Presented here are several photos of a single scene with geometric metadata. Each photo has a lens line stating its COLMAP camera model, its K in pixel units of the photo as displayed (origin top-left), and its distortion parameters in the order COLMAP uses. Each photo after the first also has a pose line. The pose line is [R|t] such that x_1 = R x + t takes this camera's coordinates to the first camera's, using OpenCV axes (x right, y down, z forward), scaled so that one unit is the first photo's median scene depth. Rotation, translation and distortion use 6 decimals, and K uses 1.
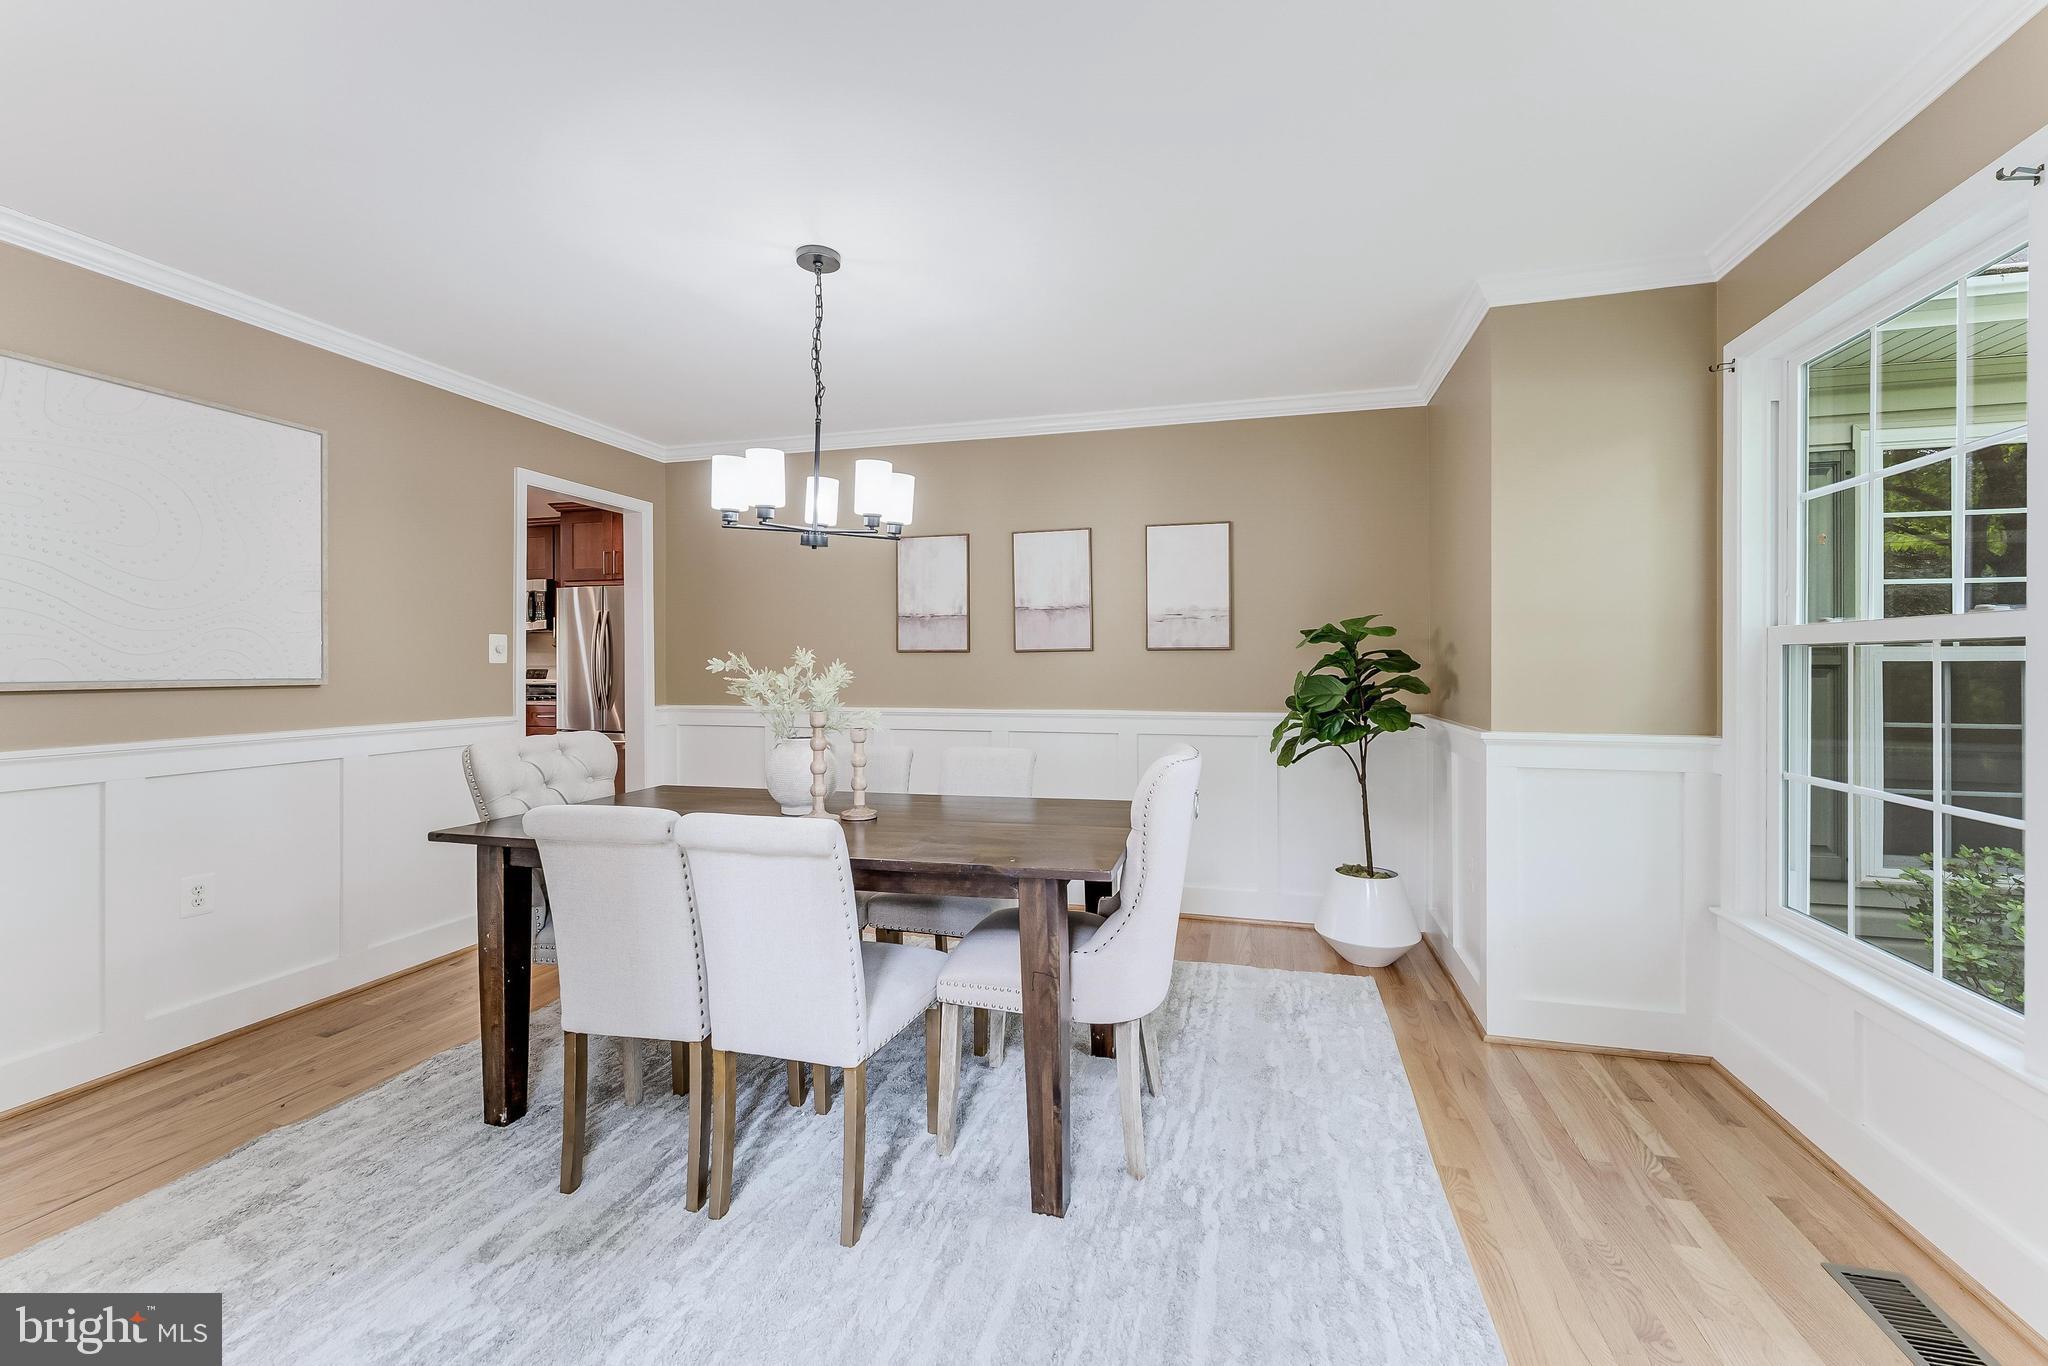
lens RADIAL K [[838.4, 0, 1032.3], [0, 838.4, 652.2], [0, 0, 1]] dist [0.000638, -0.000120]
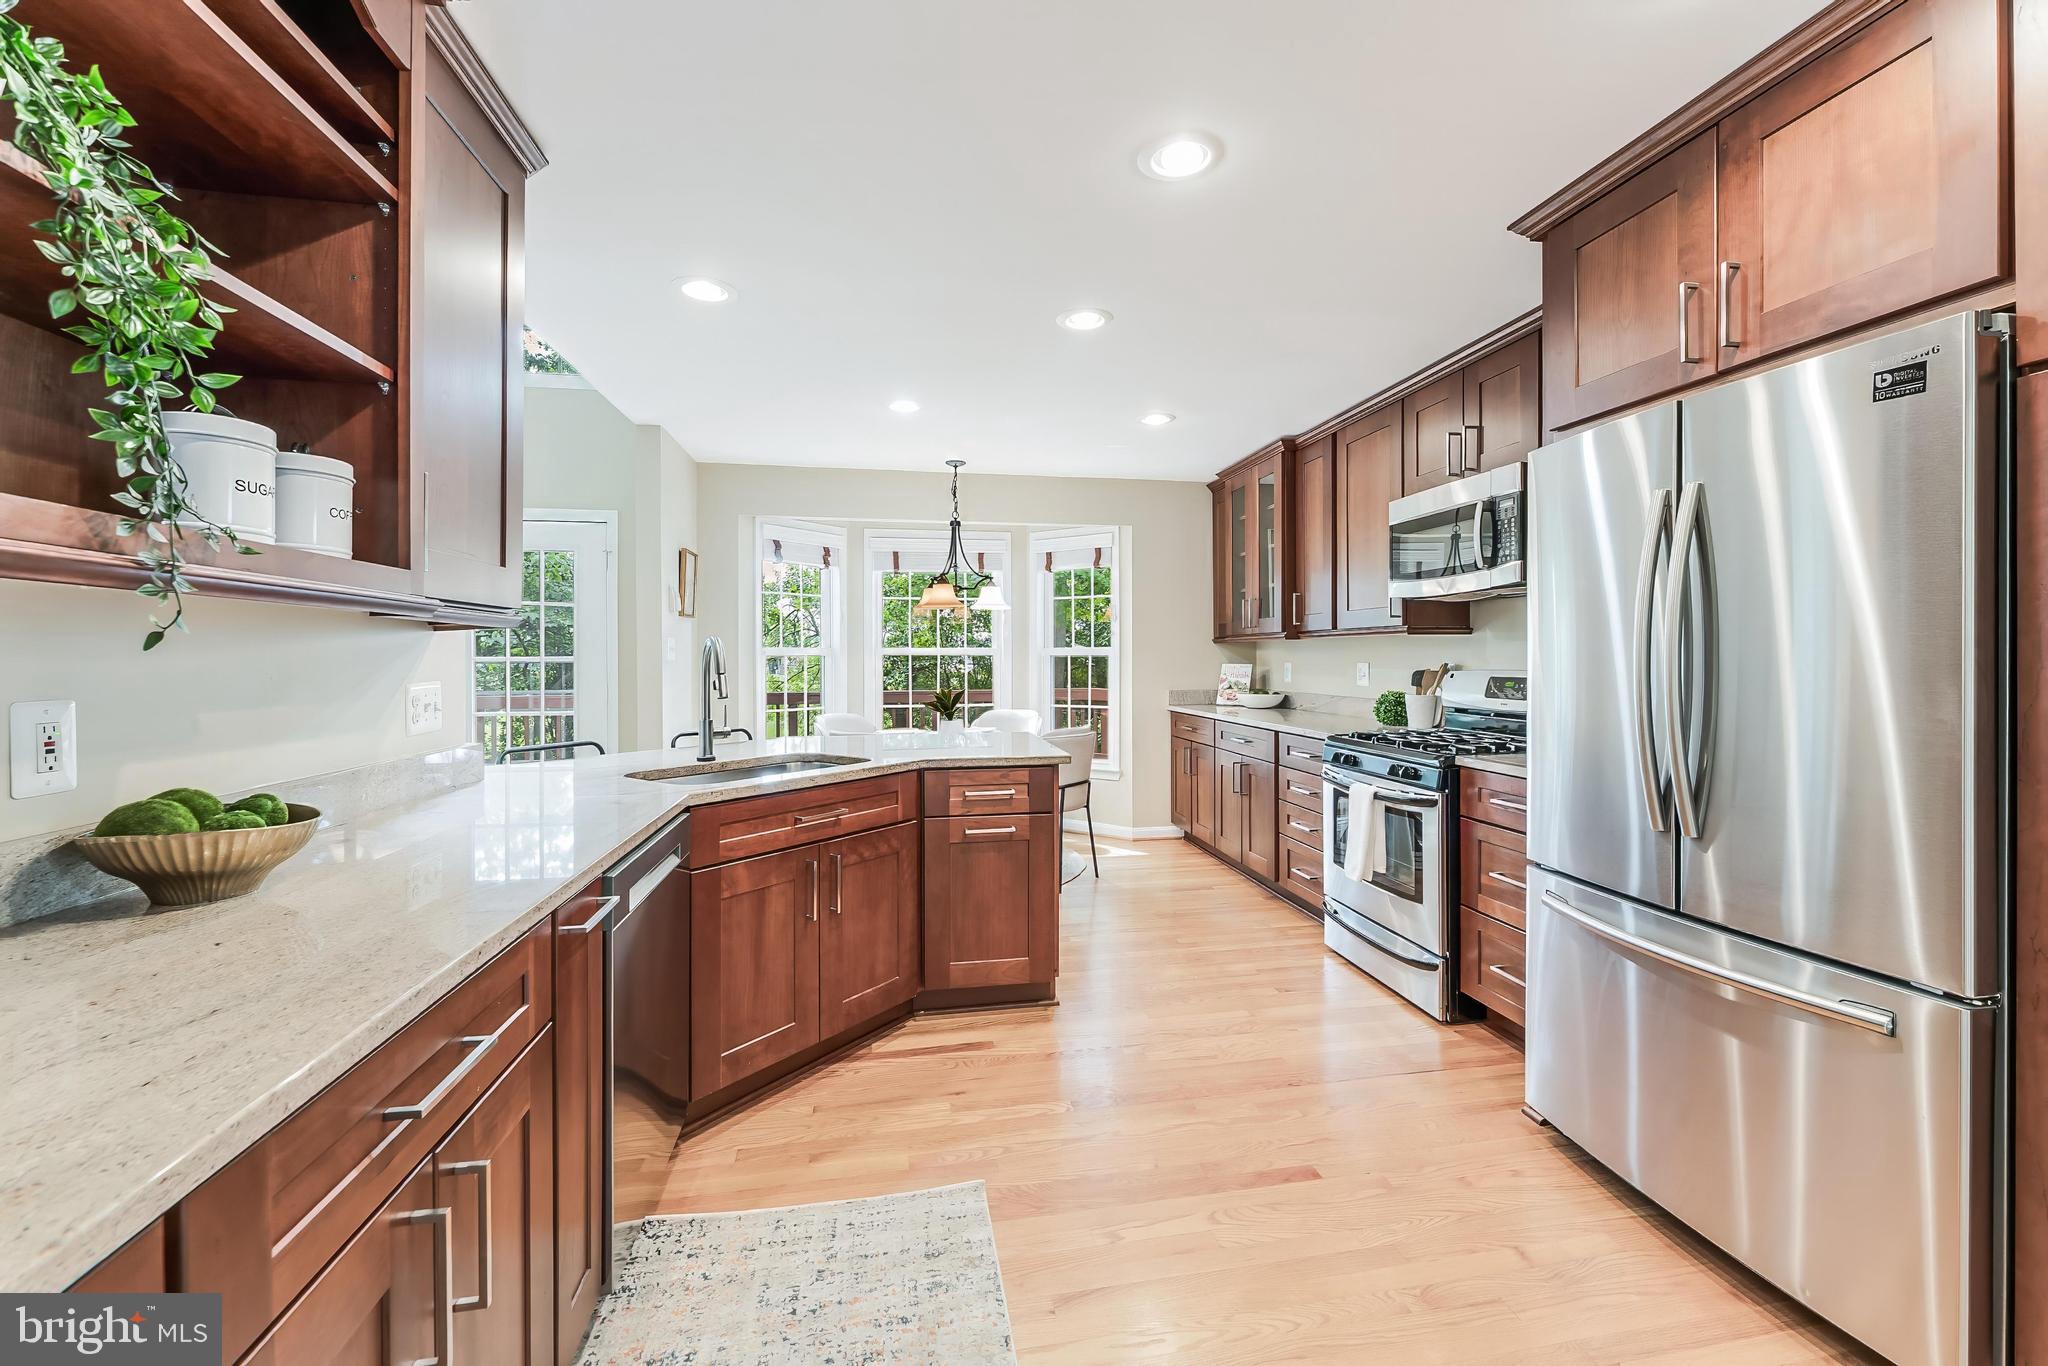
lens RADIAL K [[828.2, 0, 1034.8], [0, 828.2, 670.4], [0, 0, 1]] dist [0.000716, -0.000116]
pose [[0.424417, 0.009578, -0.905416, -0.560785], [0.014288, 0.999749, 0.017273, 0.009378], [0.905354, -0.020268, 0.424174, 1.094337]]
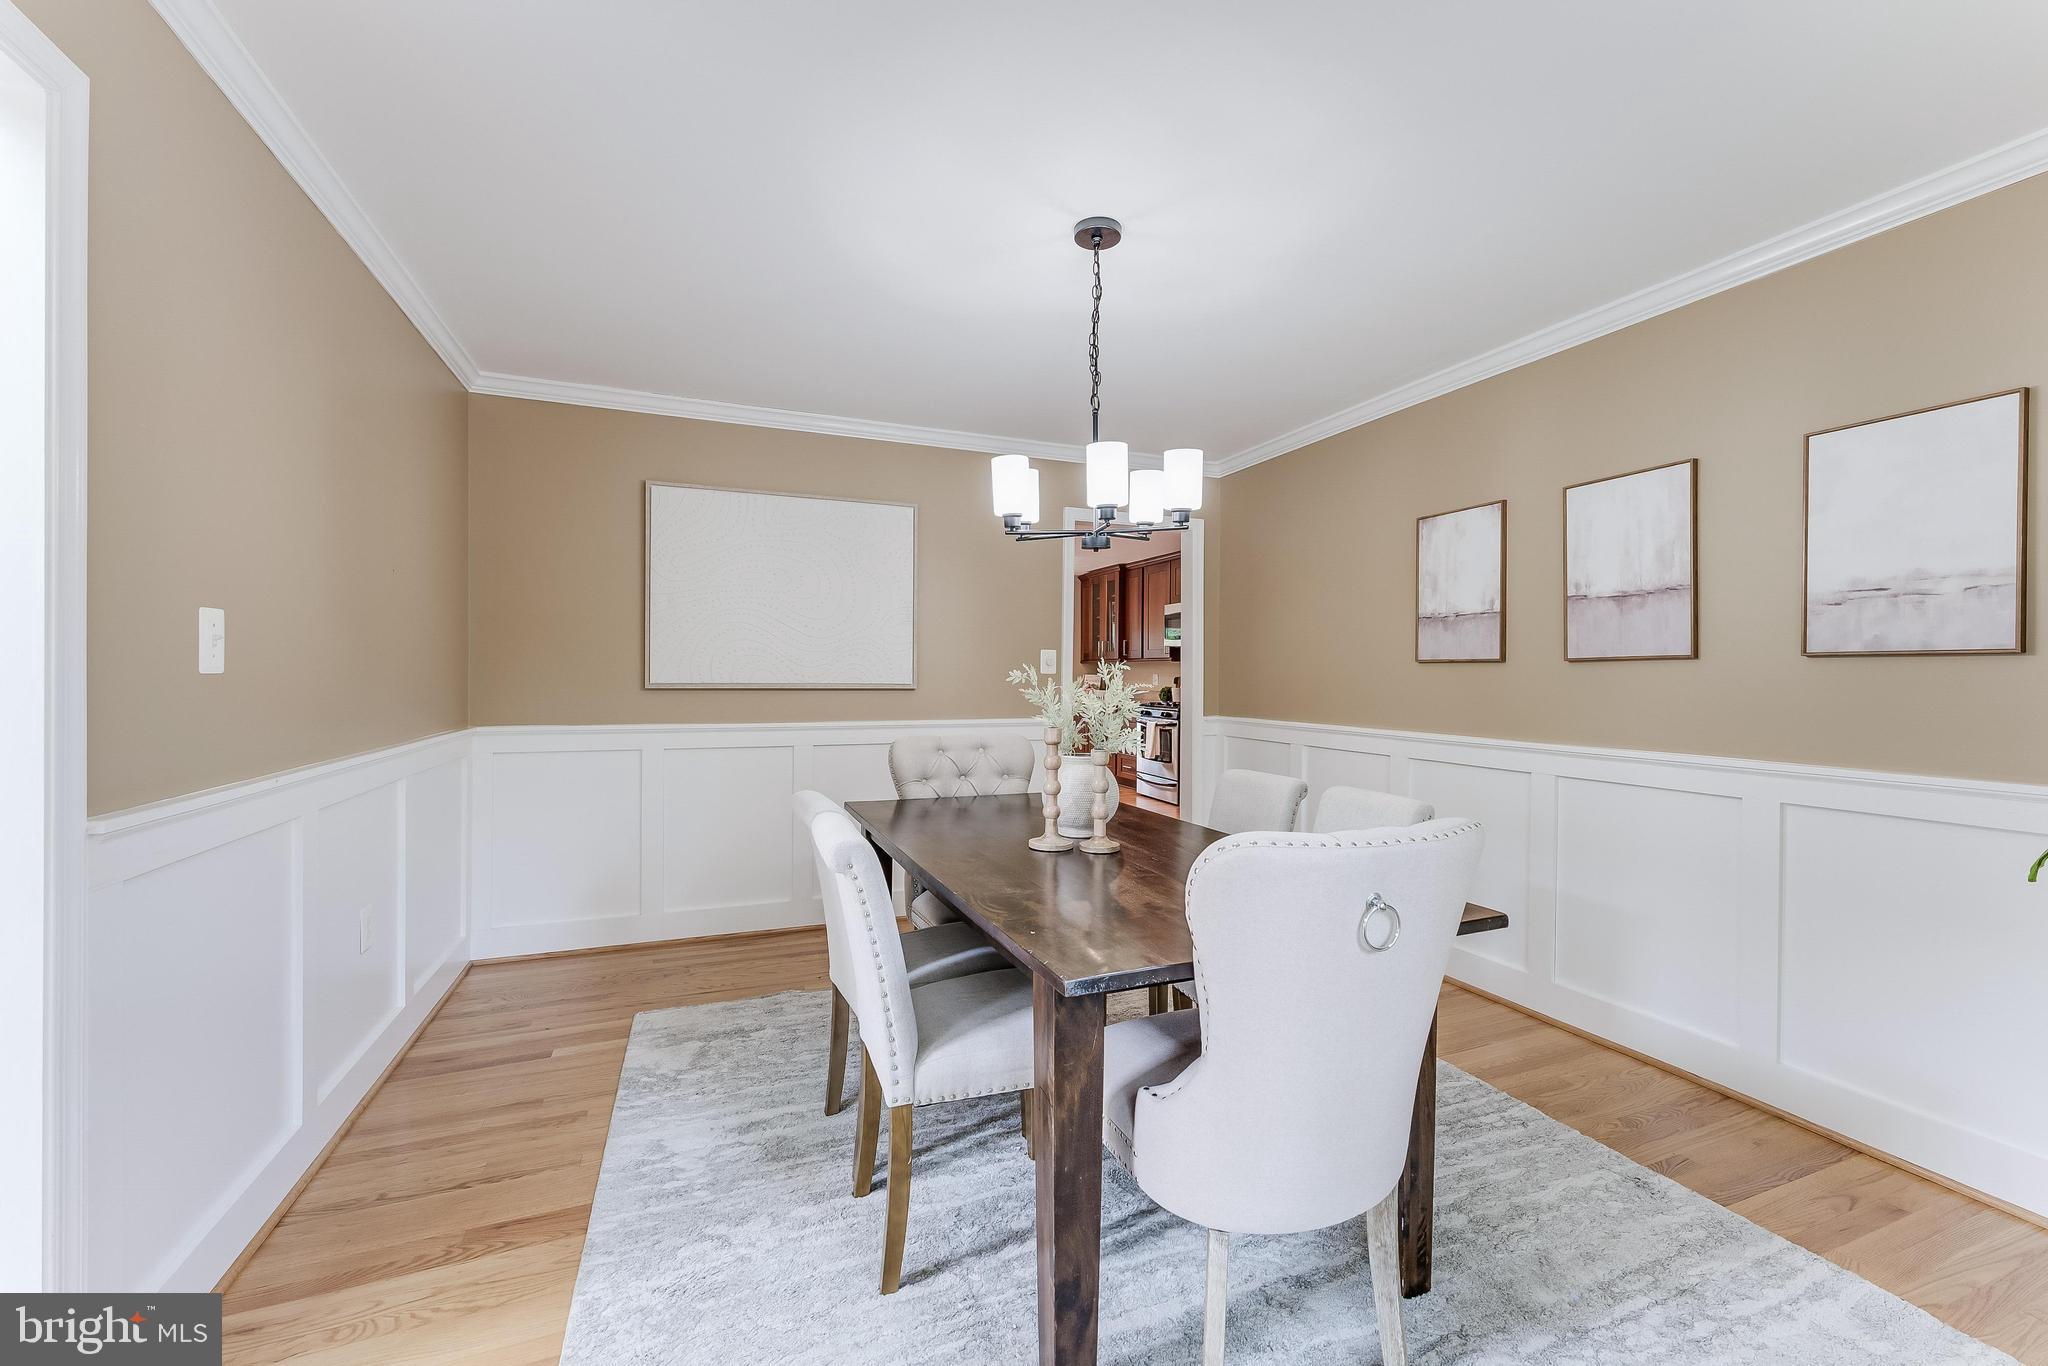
lens RADIAL K [[828.2, 0, 1034.8], [0, 828.2, 670.4], [0, 0, 1]] dist [0.000716, -0.000116]
pose [[0.600490, 0.001305, -0.799631, 0.297092], [0.004342, 0.999979, 0.004893, 0.002259], [0.799620, -0.006410, 0.600471, 0.274833]]
